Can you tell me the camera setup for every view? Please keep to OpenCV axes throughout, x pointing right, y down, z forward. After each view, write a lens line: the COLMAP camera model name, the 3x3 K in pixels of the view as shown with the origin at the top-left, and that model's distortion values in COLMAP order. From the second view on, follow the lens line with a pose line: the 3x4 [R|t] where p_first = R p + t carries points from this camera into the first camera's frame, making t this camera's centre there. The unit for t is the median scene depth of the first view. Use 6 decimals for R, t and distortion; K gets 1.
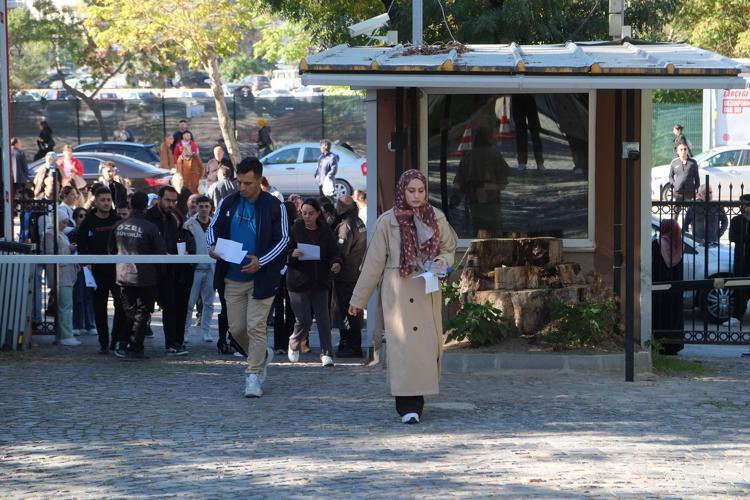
lens RADIAL K [[1793.5, 0, 339.0], [0, 1793.5, 248.5], [0, 0, 1]] dist [-0.011330, 0.845913]
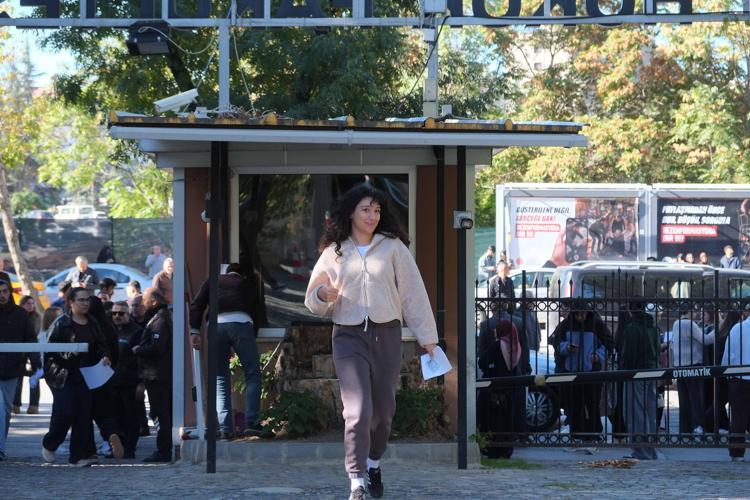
lens RADIAL K [[1805.0, 0, 344.4], [0, 1805.0, 234.2], [0, 0, 1]] dist [0.042501, 0.263835]
pose [[0.992636, 0.006273, 0.120970, -0.009863], [0.003935, 0.996461, -0.083965, 0.024908], [-0.121068, 0.083822, 0.989099, 0.058752]]
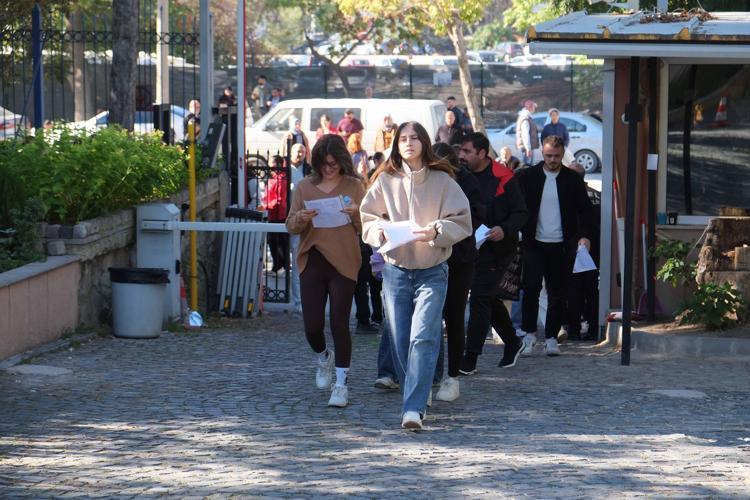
lens RADIAL K [[1793.5, 0, 339.0], [0, 1793.5, 248.5], [0, 0, 1]] dist [-0.011330, 0.845913]
pose [[0.990163, 0.023630, -0.137912, 0.009431], [-0.021149, 0.999588, 0.019428, -0.002521], [0.138314, -0.016321, 0.990254, 0.024653]]
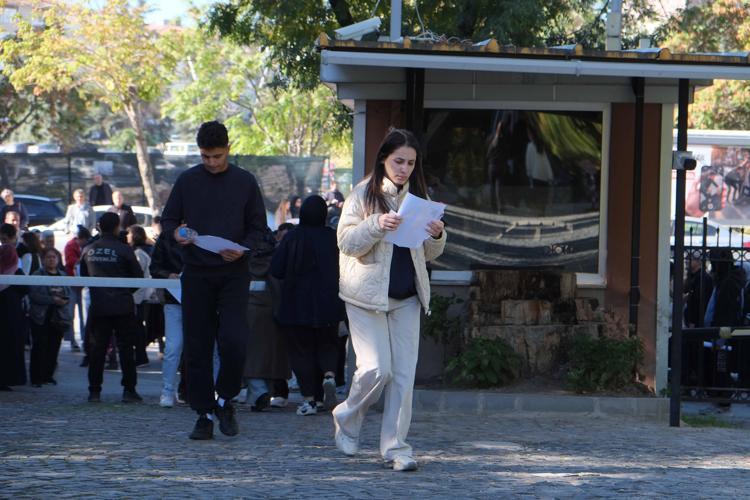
lens RADIAL K [[1815.6, 0, 359.3], [0, 1815.6, 250.5], [0, 0, 1]] dist [-0.016933, 0.337570]
pose [[0.997112, 0.027029, 0.070978, -0.043838], [-0.024019, 0.998789, -0.042933, 0.024151], [-0.072052, 0.041104, 0.996554, 0.104652]]
